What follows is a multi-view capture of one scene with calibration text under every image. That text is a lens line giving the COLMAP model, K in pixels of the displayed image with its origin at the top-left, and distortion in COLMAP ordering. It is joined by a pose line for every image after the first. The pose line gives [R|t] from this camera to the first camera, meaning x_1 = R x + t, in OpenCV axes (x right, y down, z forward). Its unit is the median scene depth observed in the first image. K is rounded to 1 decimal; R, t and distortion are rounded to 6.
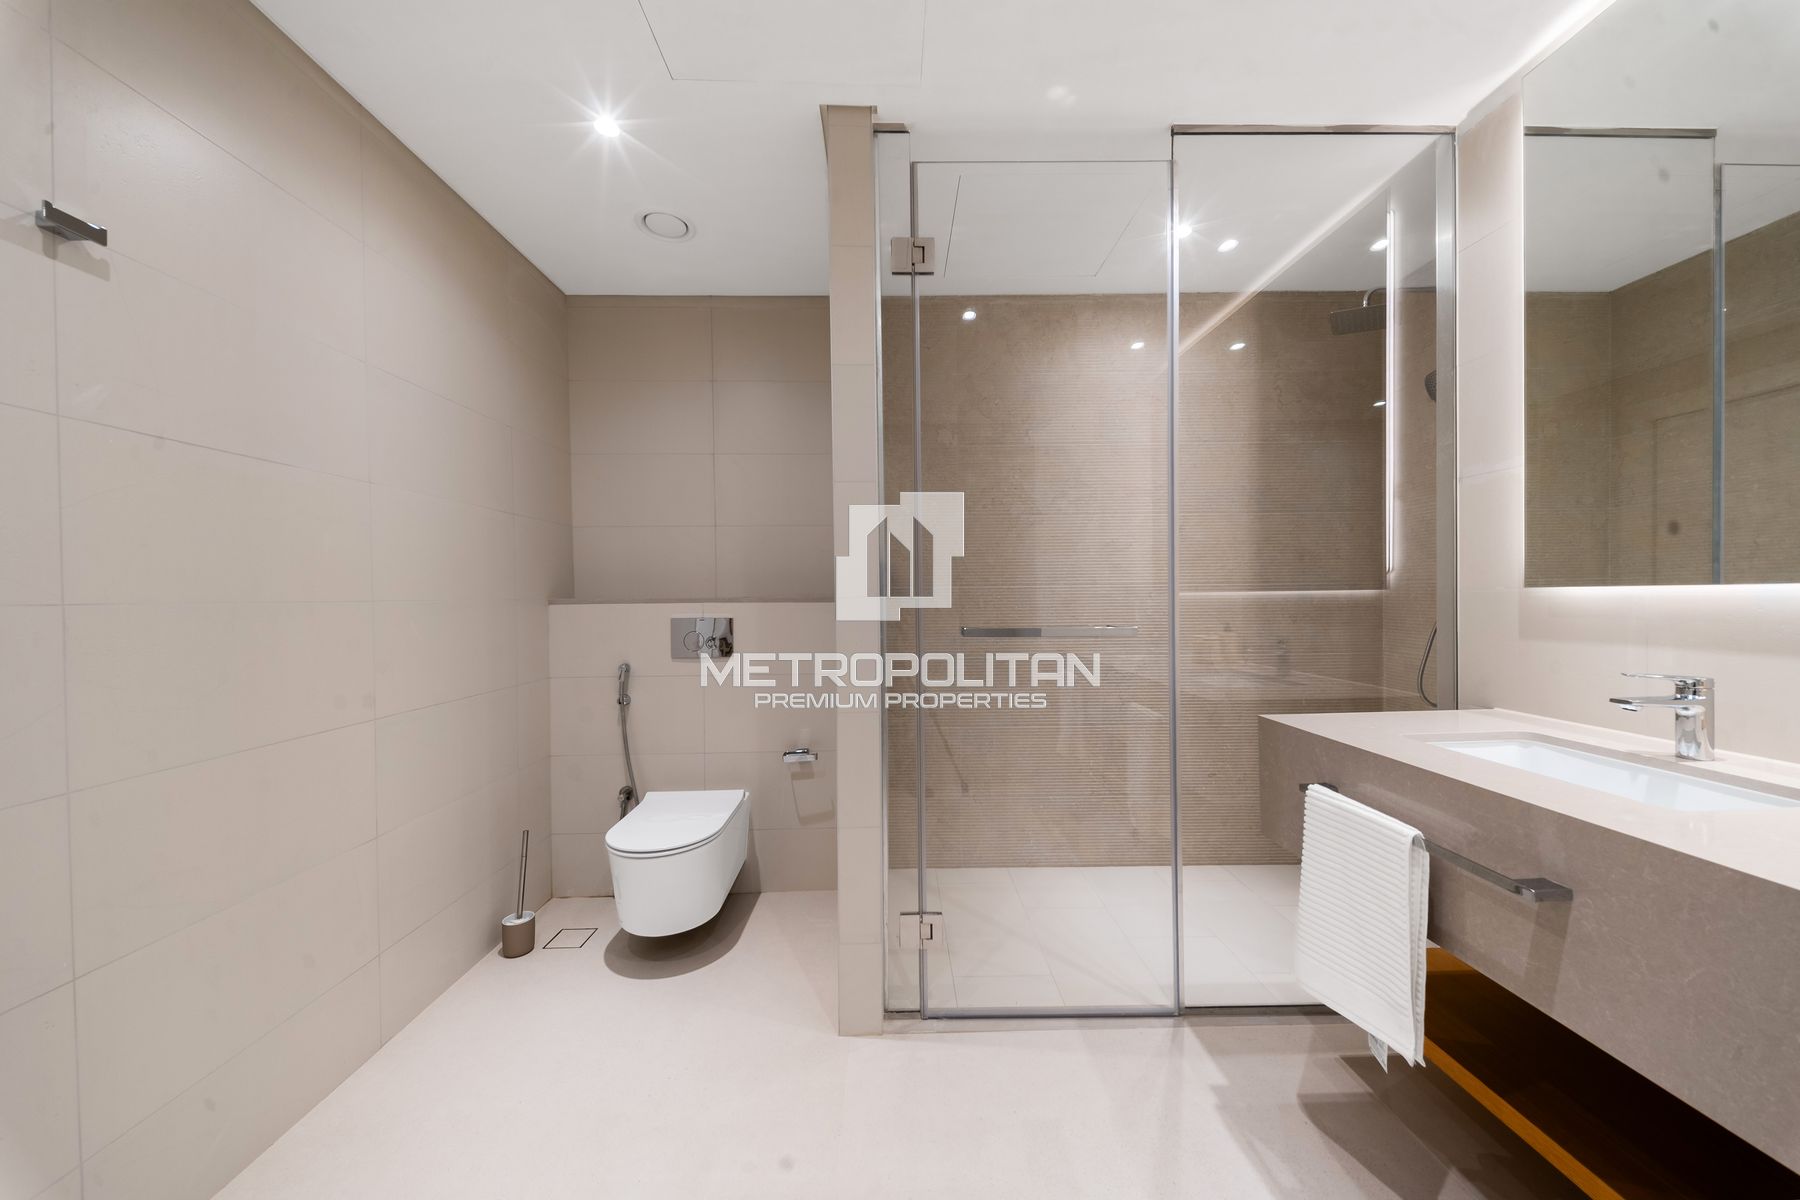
lens RADIAL K [[629.8, 0, 906.1], [0, 629.8, 602.6], [0, 0, 1]] dist [0.014125, -0.004804]
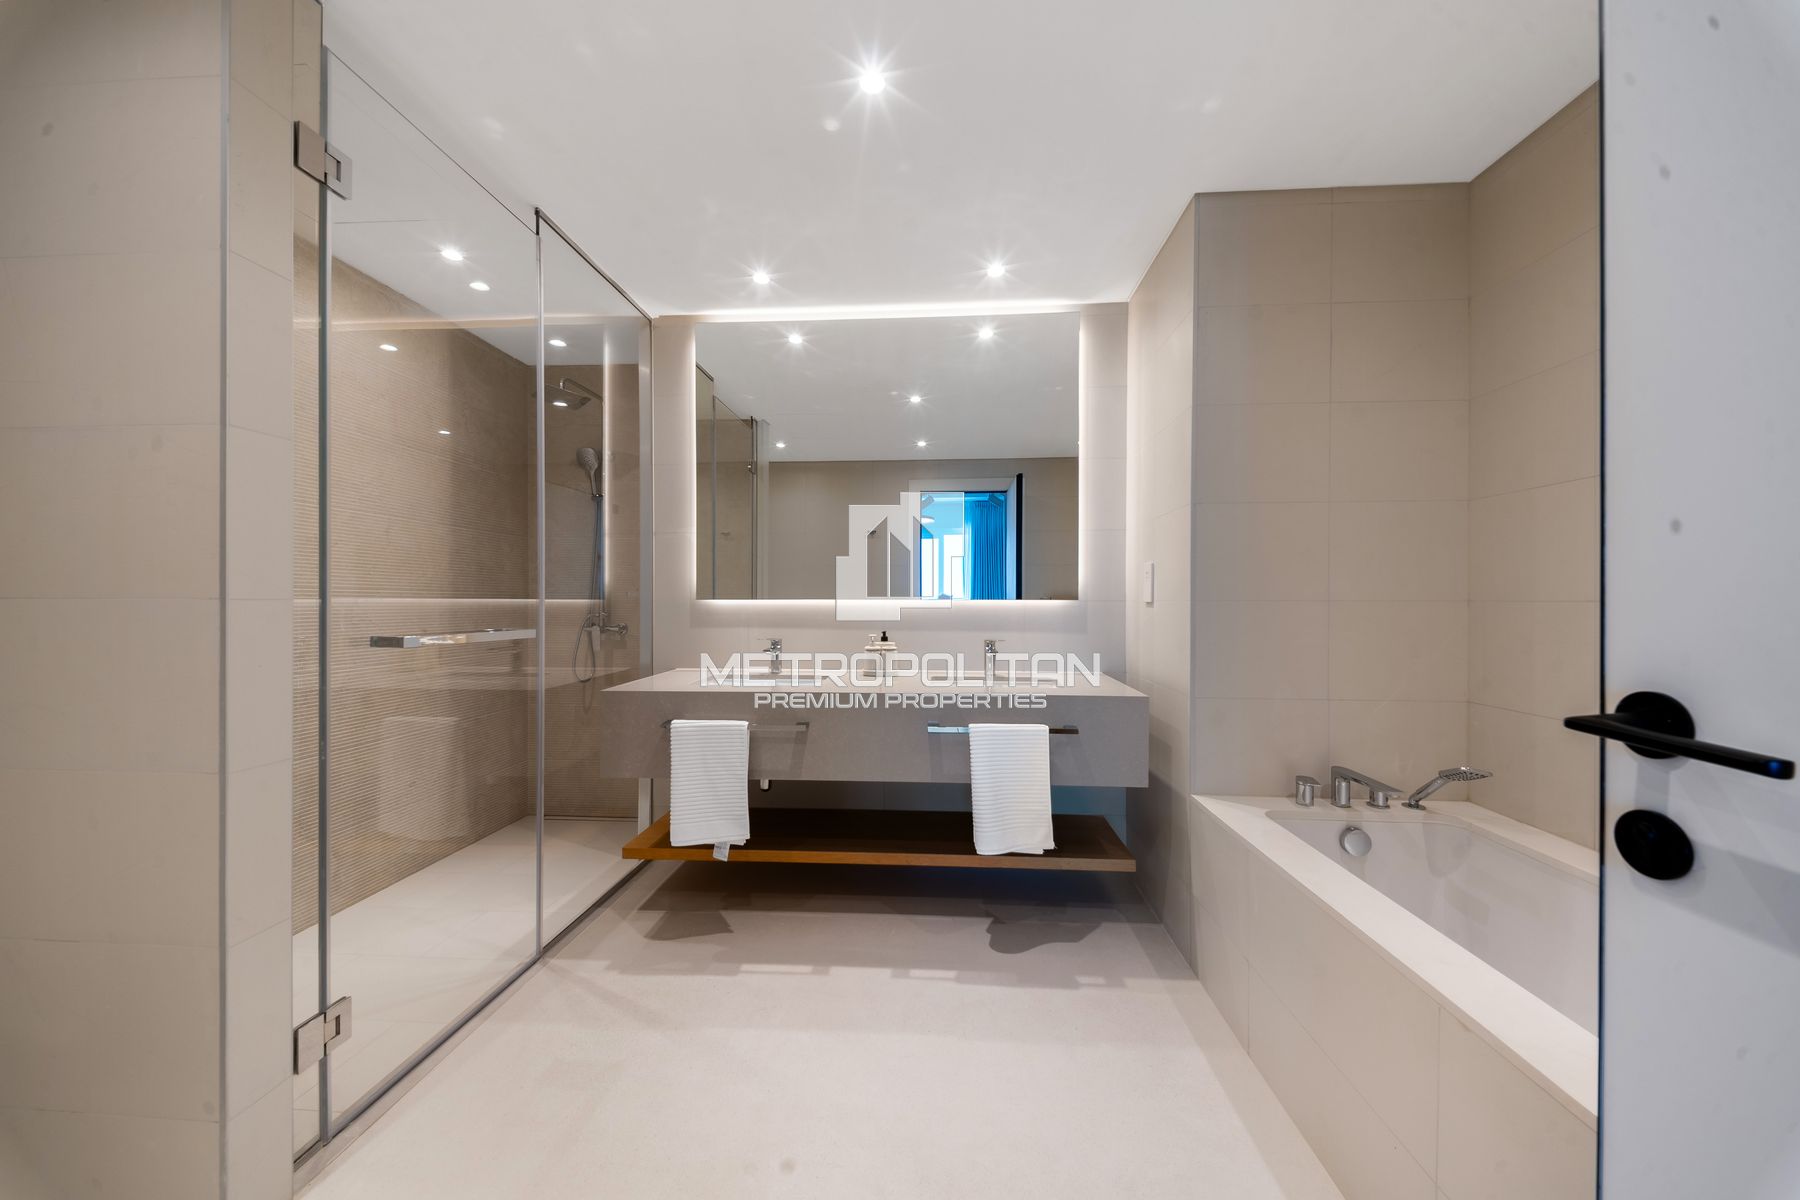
lens RADIAL K [[629.8, 0, 914.2], [0, 629.8, 601.6], [0, 0, 1]] dist [0.014125, -0.004804]
pose [[0.062237, 0.010409, 0.998007, -0.721430], [0.006961, 0.999917, -0.010863, 0.006043], [-0.998037, 0.007623, 0.062159, 0.230318]]
